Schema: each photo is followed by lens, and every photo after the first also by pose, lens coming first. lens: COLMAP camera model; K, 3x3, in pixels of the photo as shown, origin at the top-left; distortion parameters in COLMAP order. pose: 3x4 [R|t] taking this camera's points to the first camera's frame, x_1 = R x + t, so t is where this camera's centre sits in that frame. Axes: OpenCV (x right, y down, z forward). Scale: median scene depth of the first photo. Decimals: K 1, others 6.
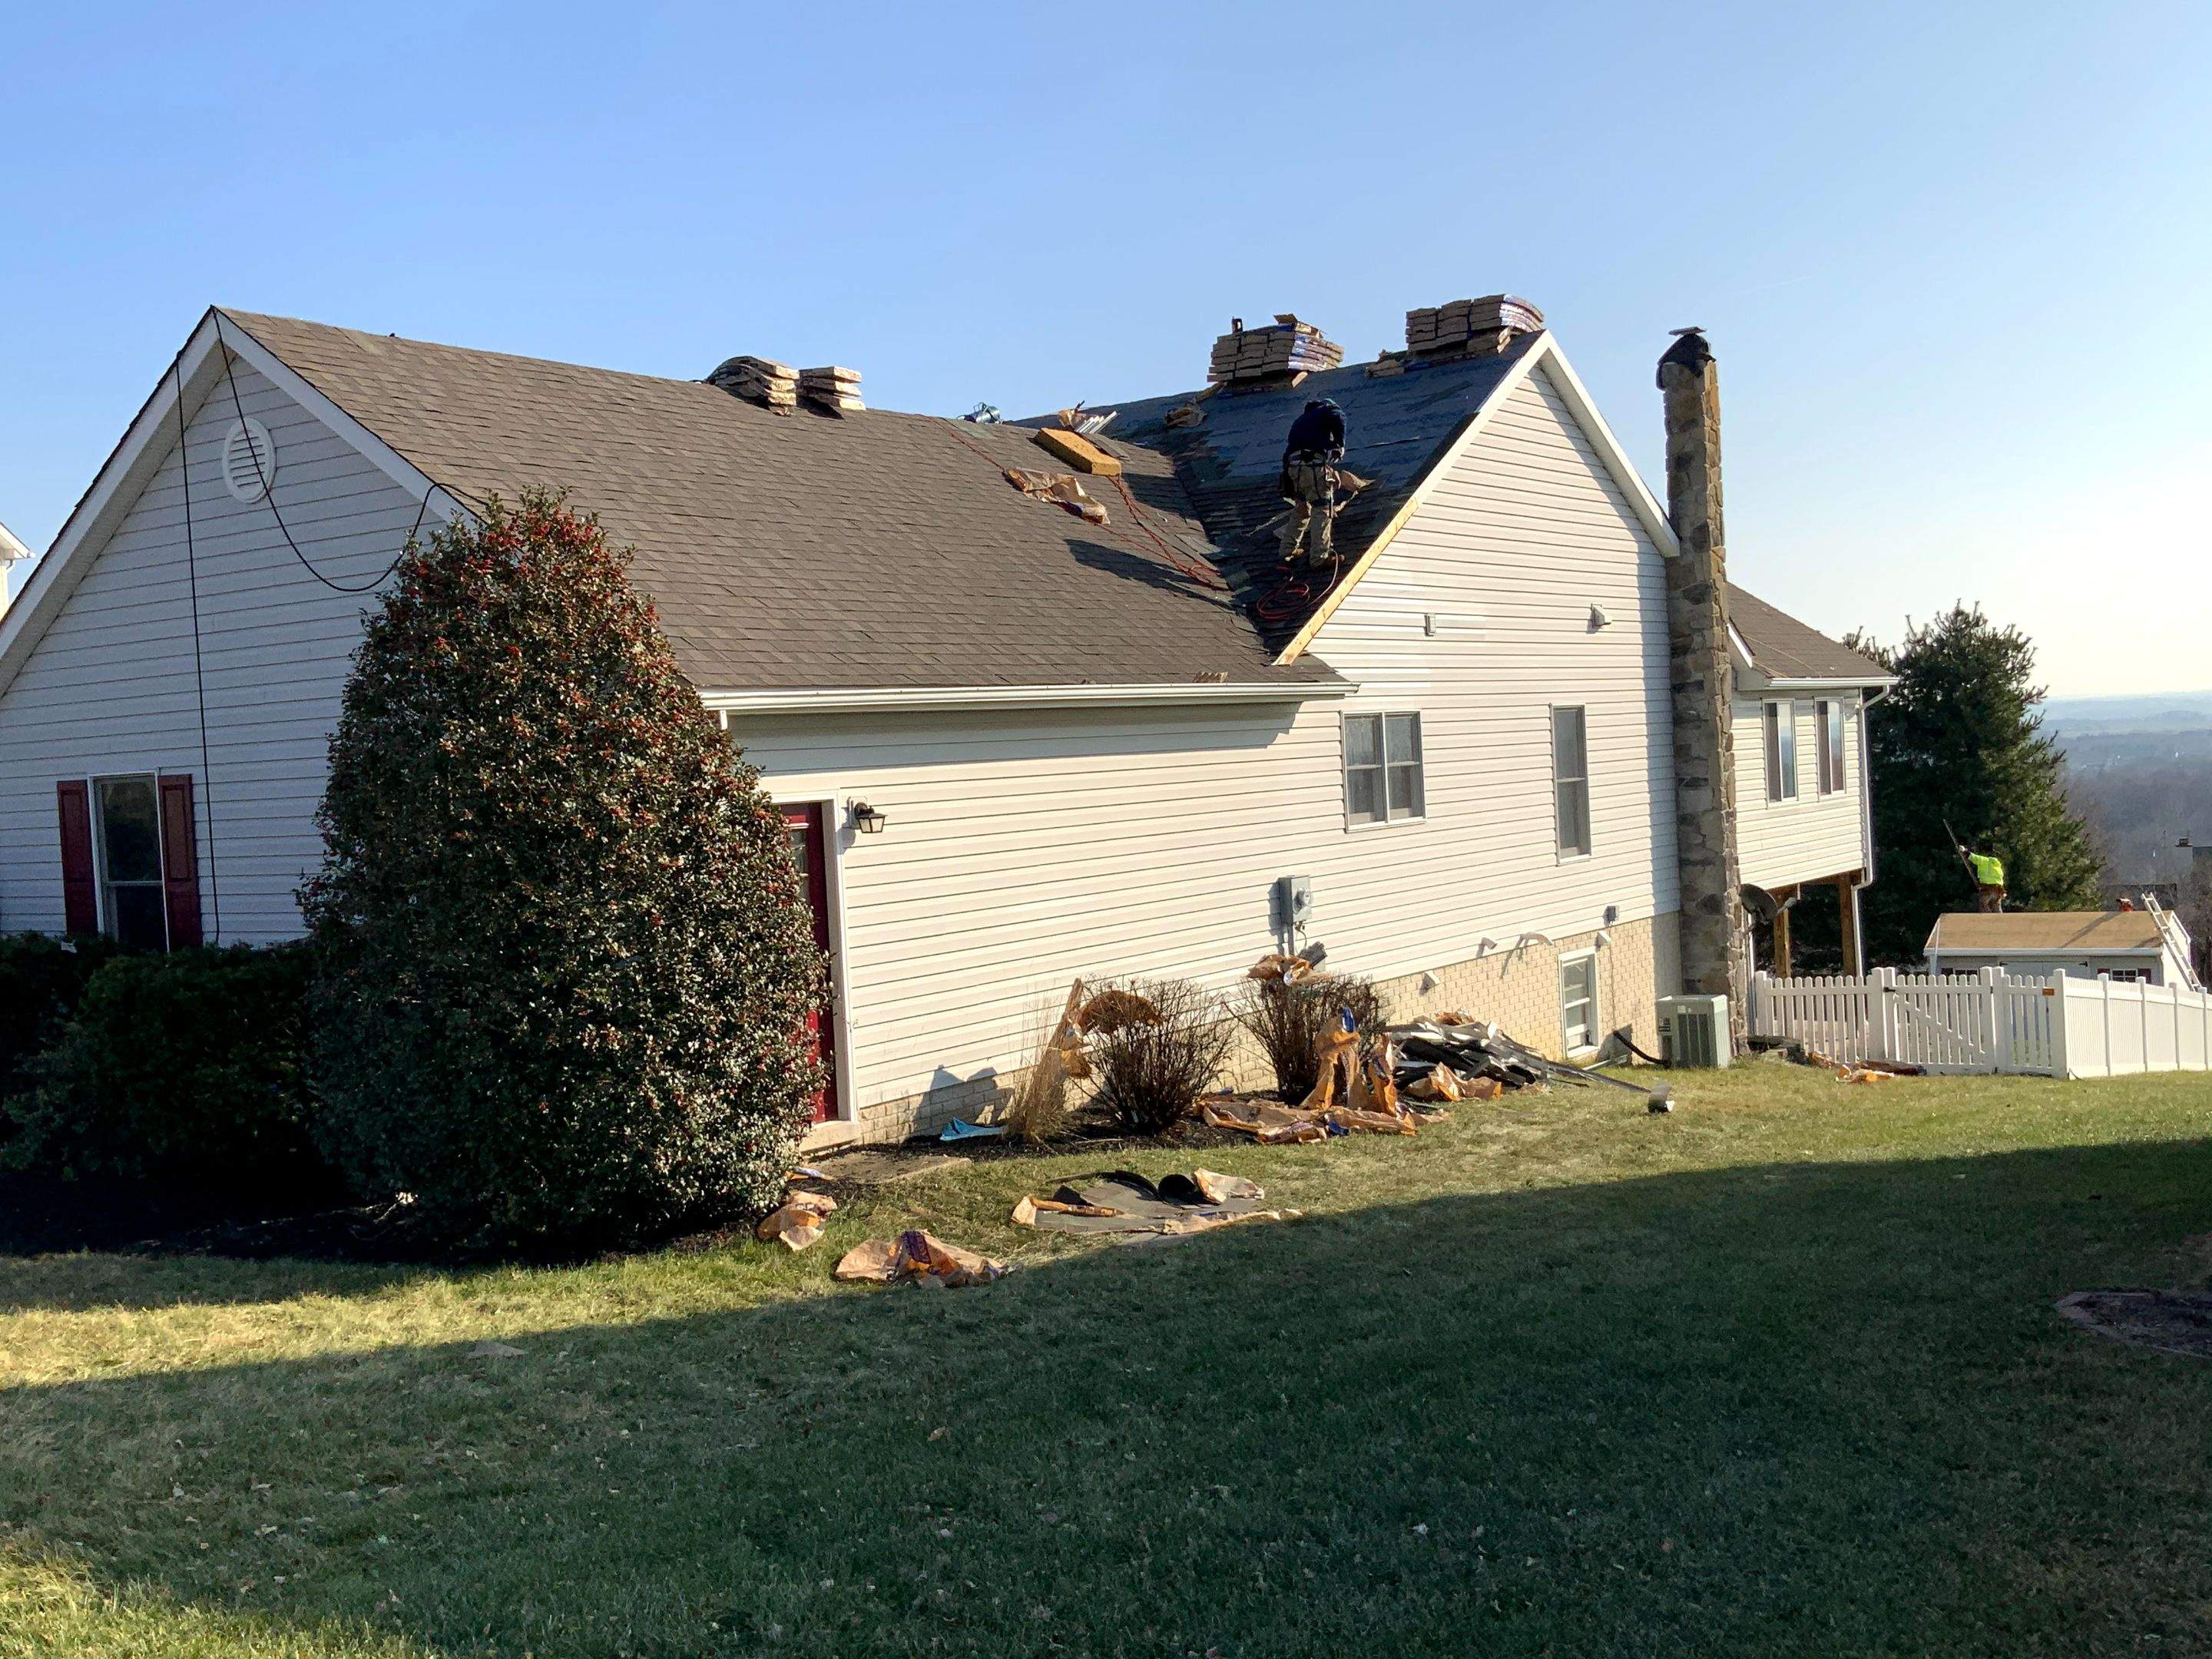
lens RADIAL K [[2263.2, 0, 1106.0], [0, 2263.2, 829.5], [0, 0, 1]] dist [0.141543, -0.388443]
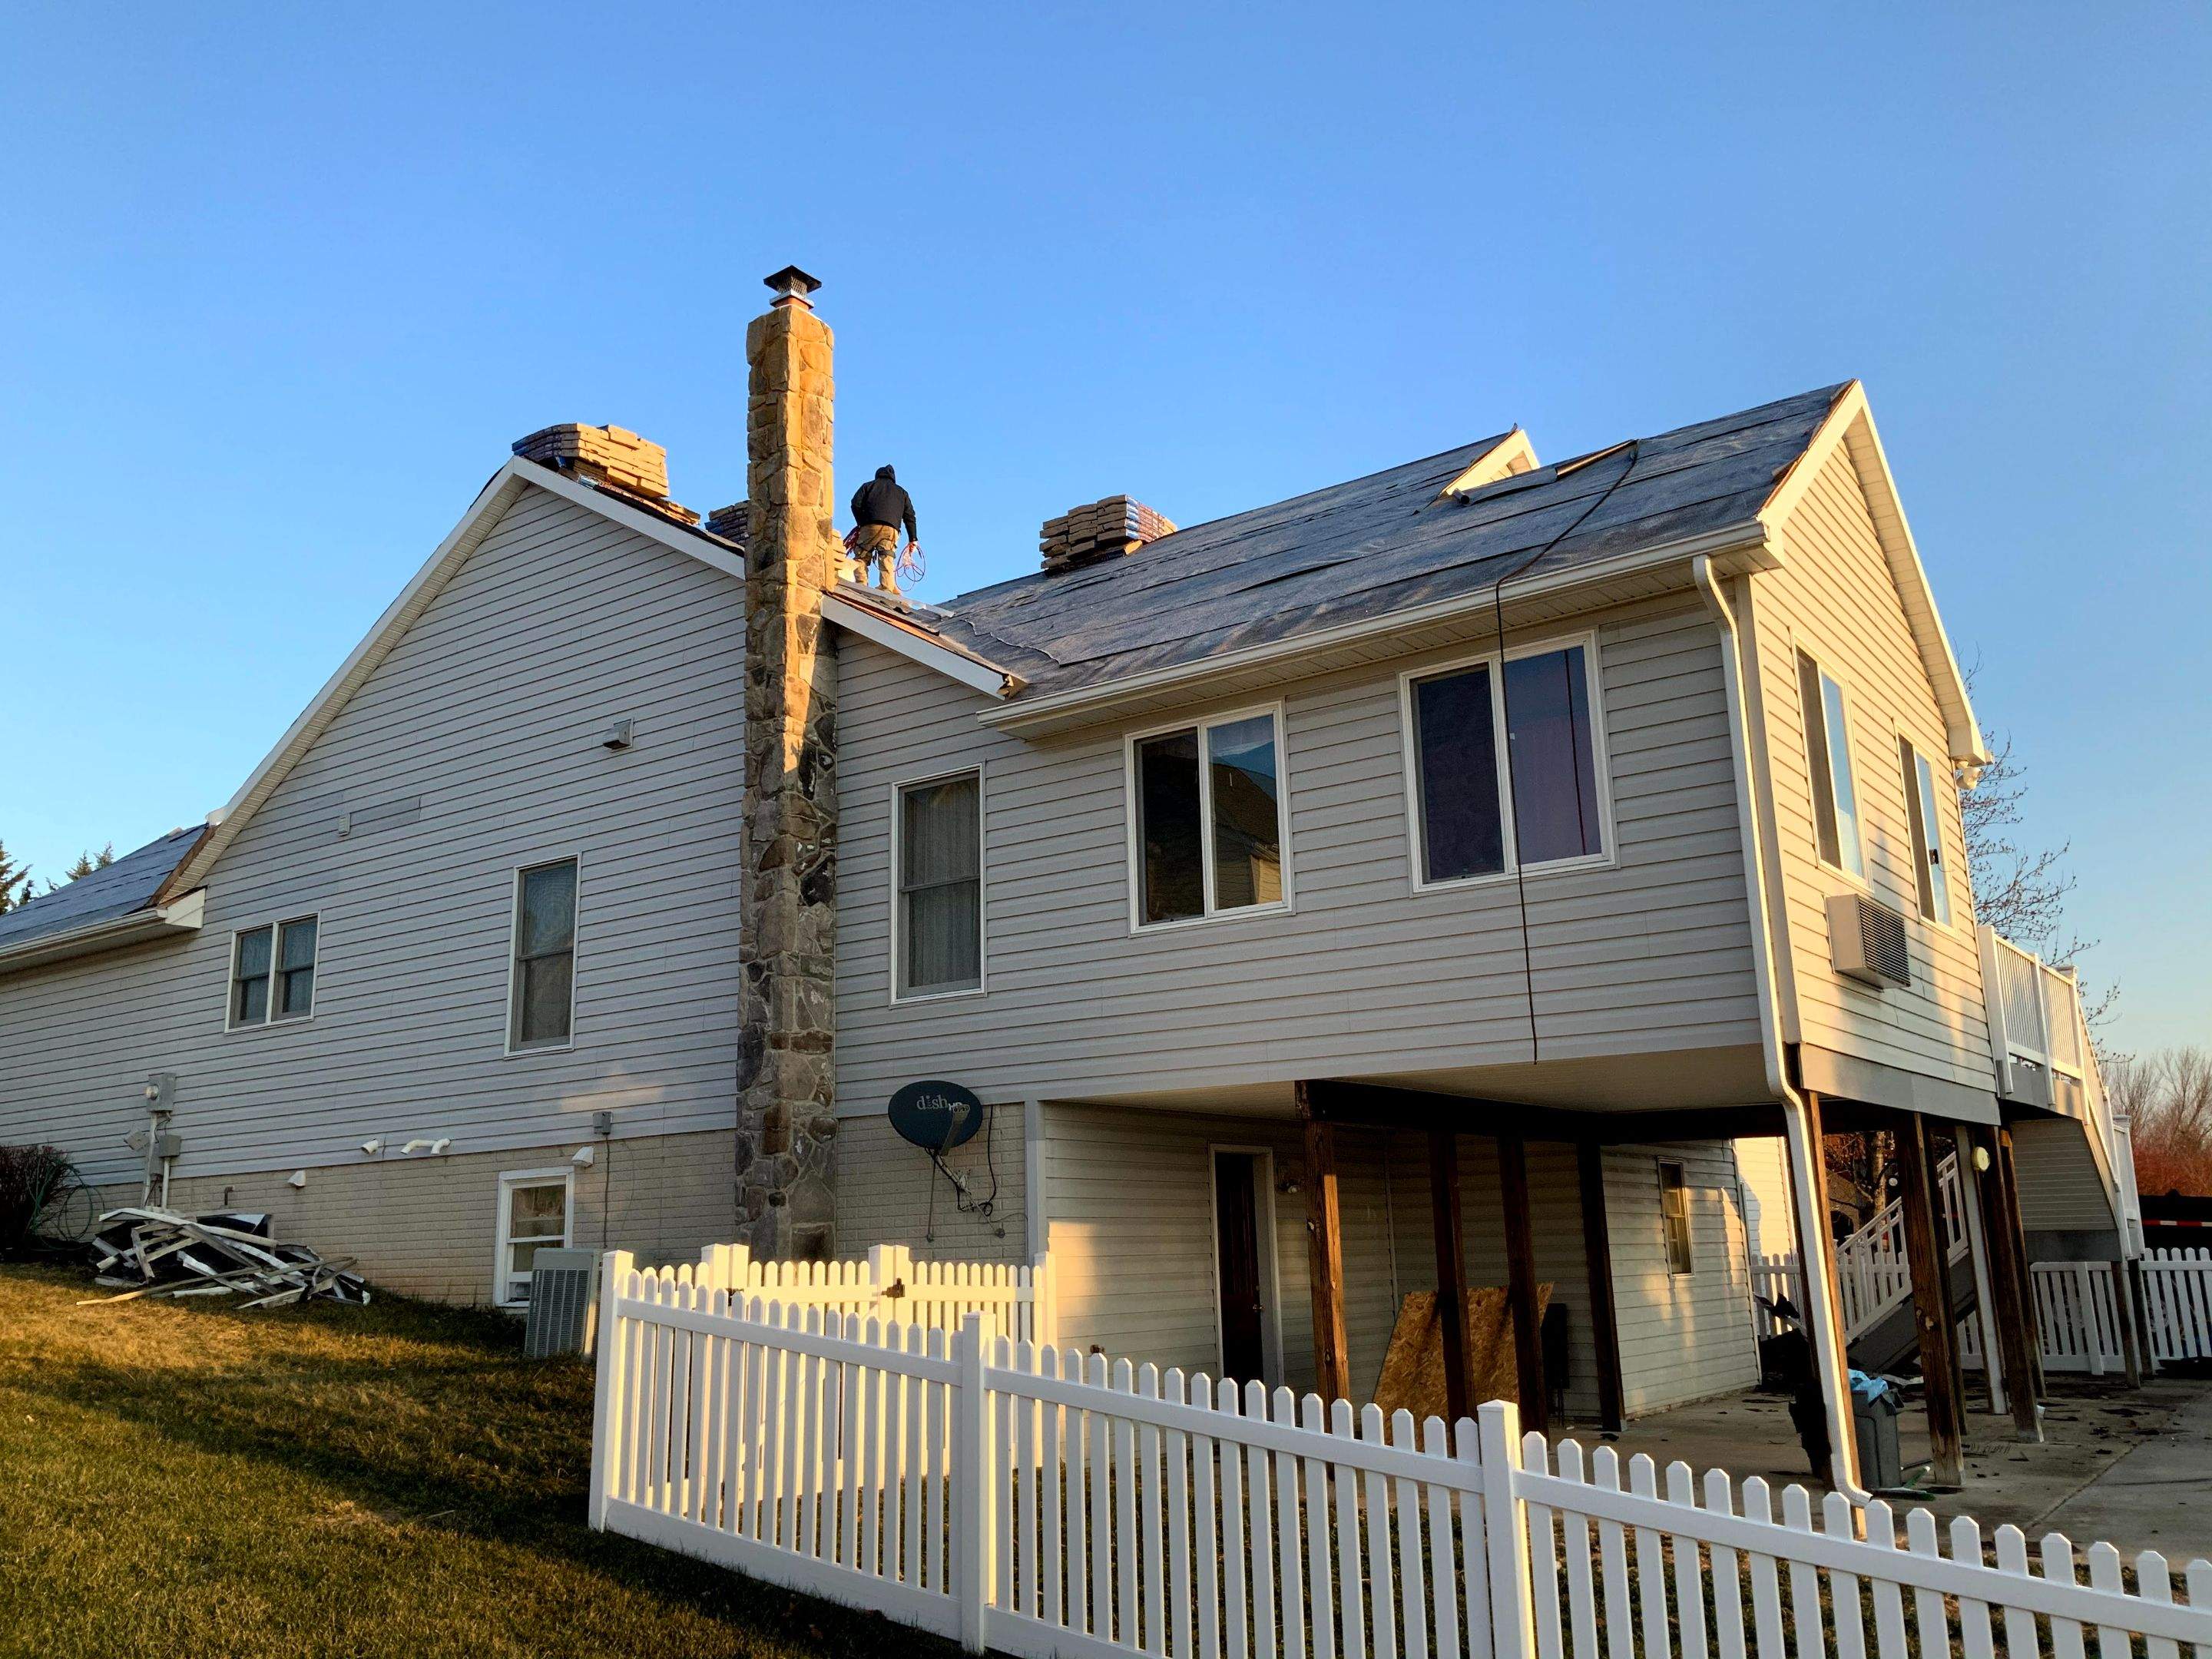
lens RADIAL K [[1825.9, 0, 1106.0], [0, 1825.9, 829.5], [0, 0, 1]] dist [0.090147, -0.175121]
pose [[-0.020176, -0.170589, -0.985136, 1.044238], [-0.006383, 0.985338, -0.170493, 0.055326], [0.999776, 0.002848, -0.020969, 1.491956]]
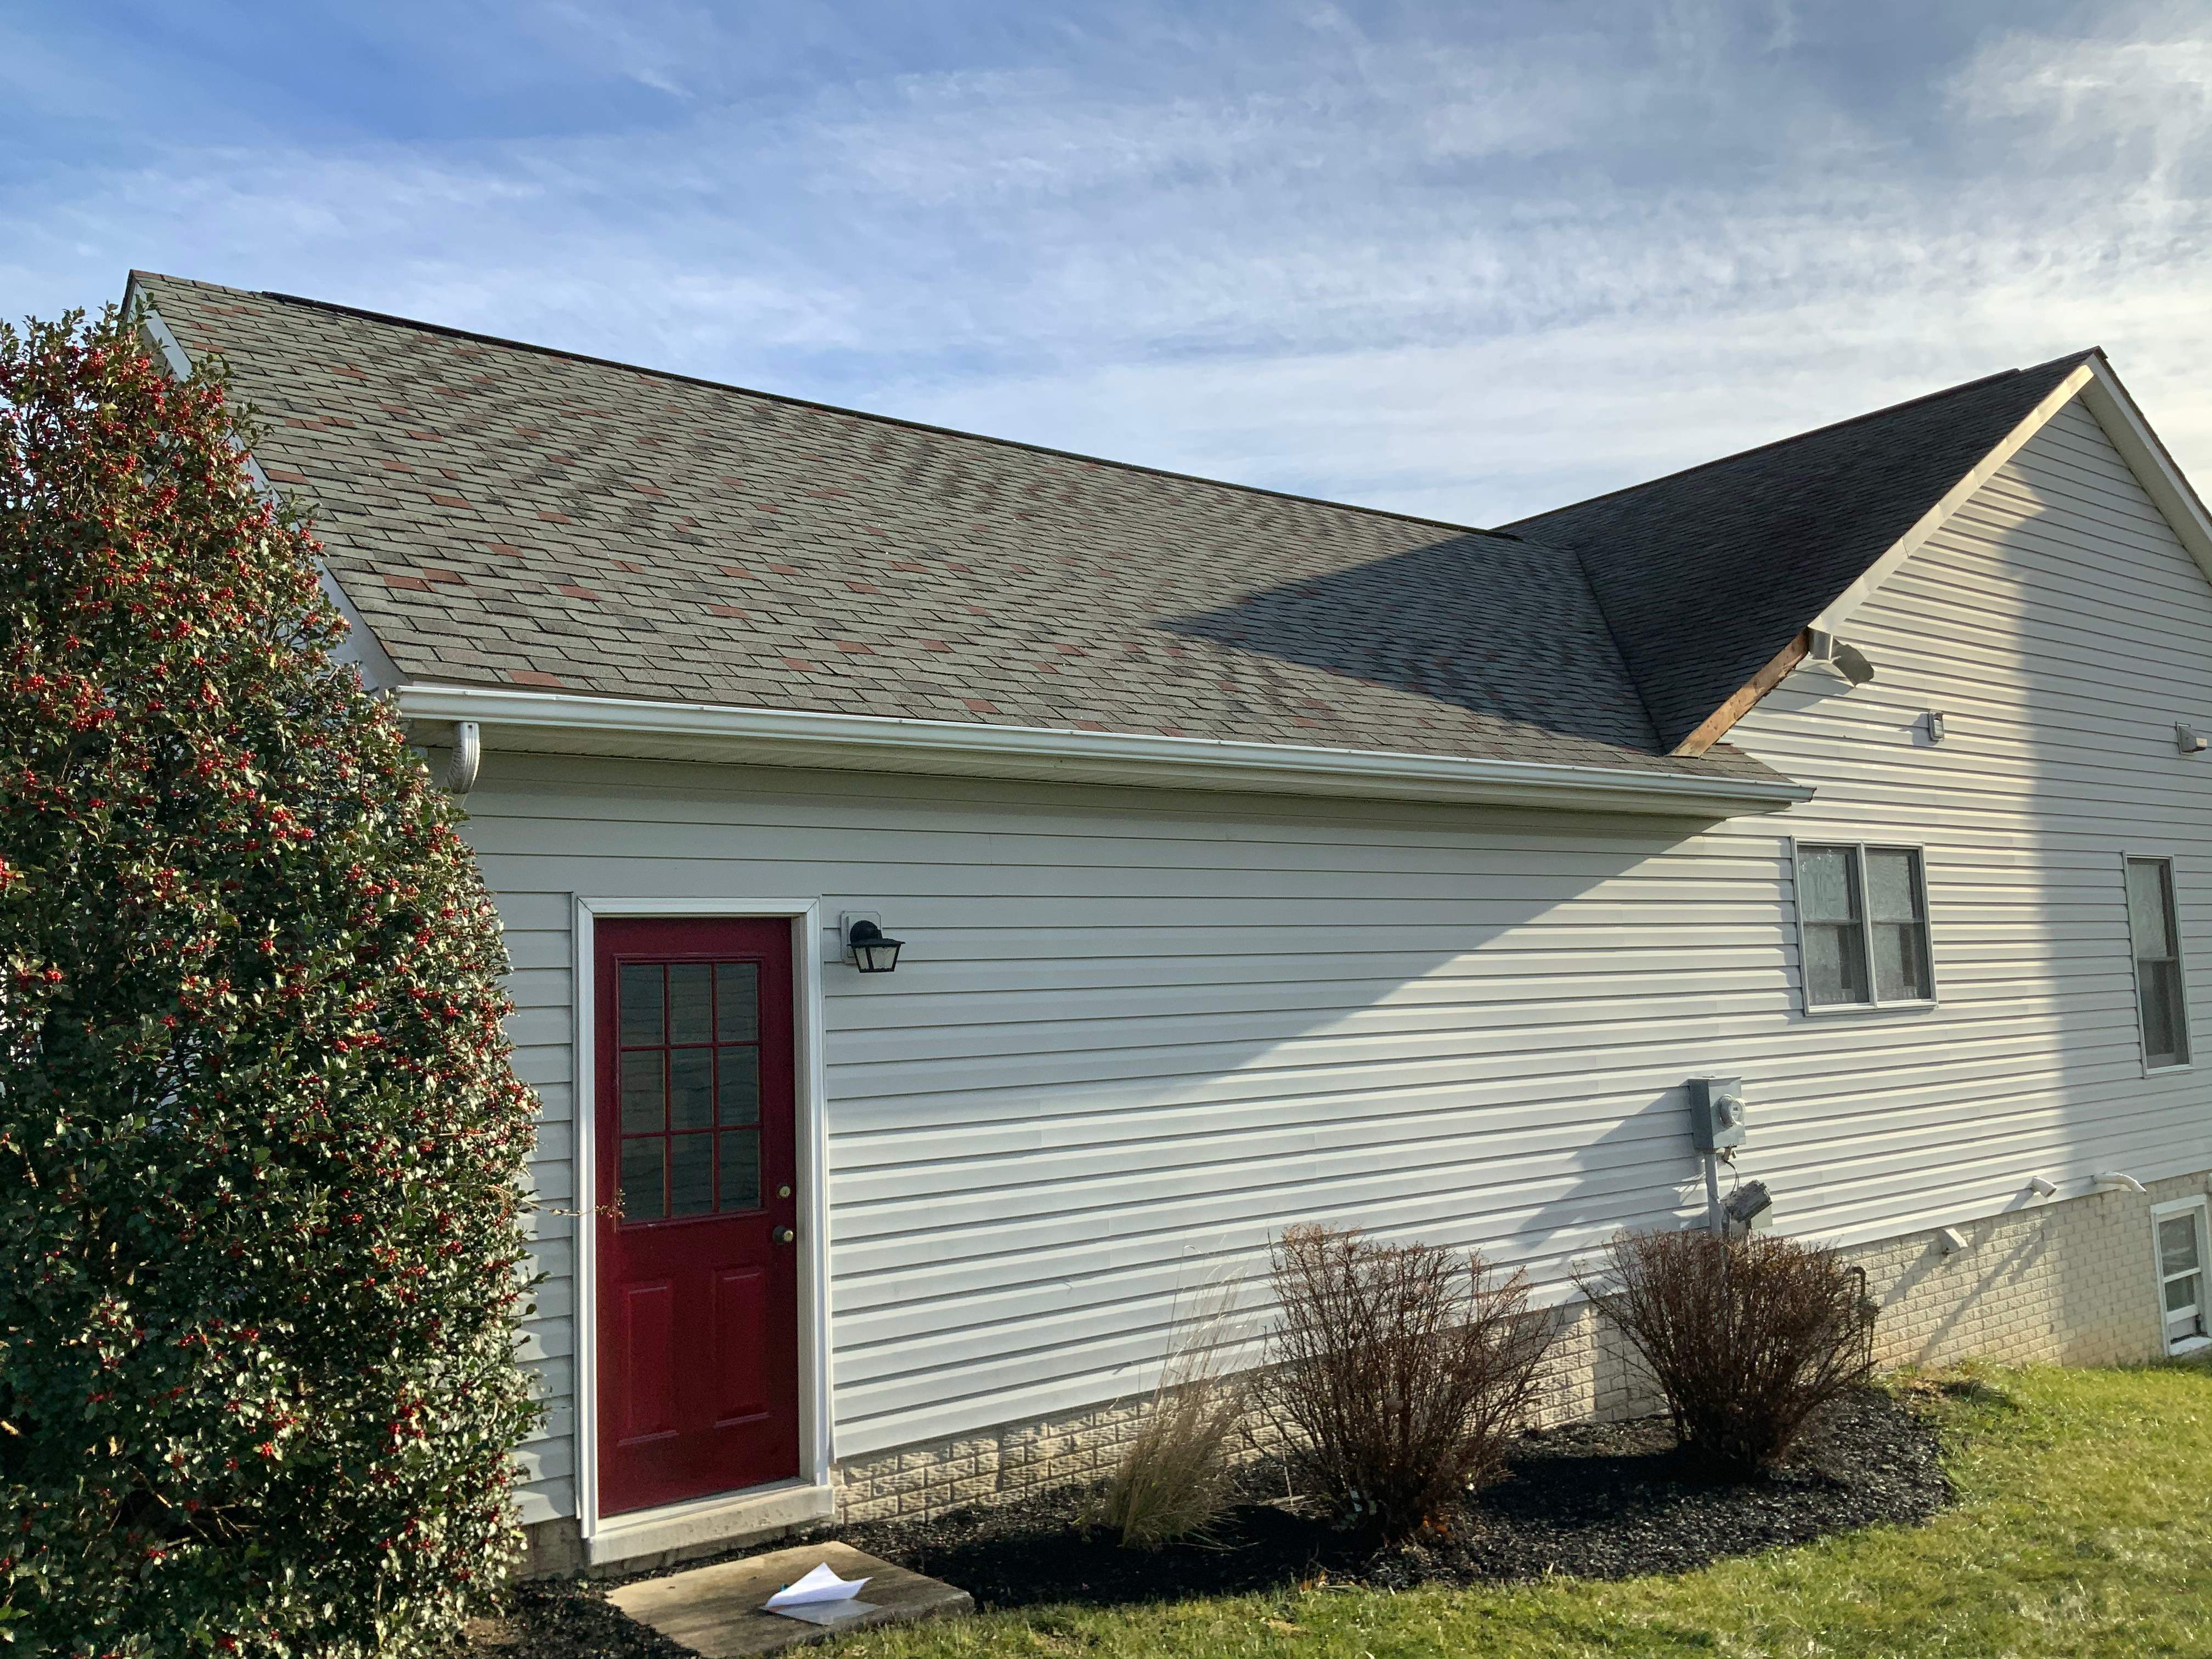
lens RADIAL K [[1830.2, 0, 1106.0], [0, 1830.2, 829.5], [0, 0, 1]] dist [0.111198, -0.201029]
pose [[0.957870, -0.015399, -0.286788, 0.067330], [-0.018271, 0.993271, -0.114359, 0.013361], [0.286619, 0.114781, 0.951144, 0.418856]]
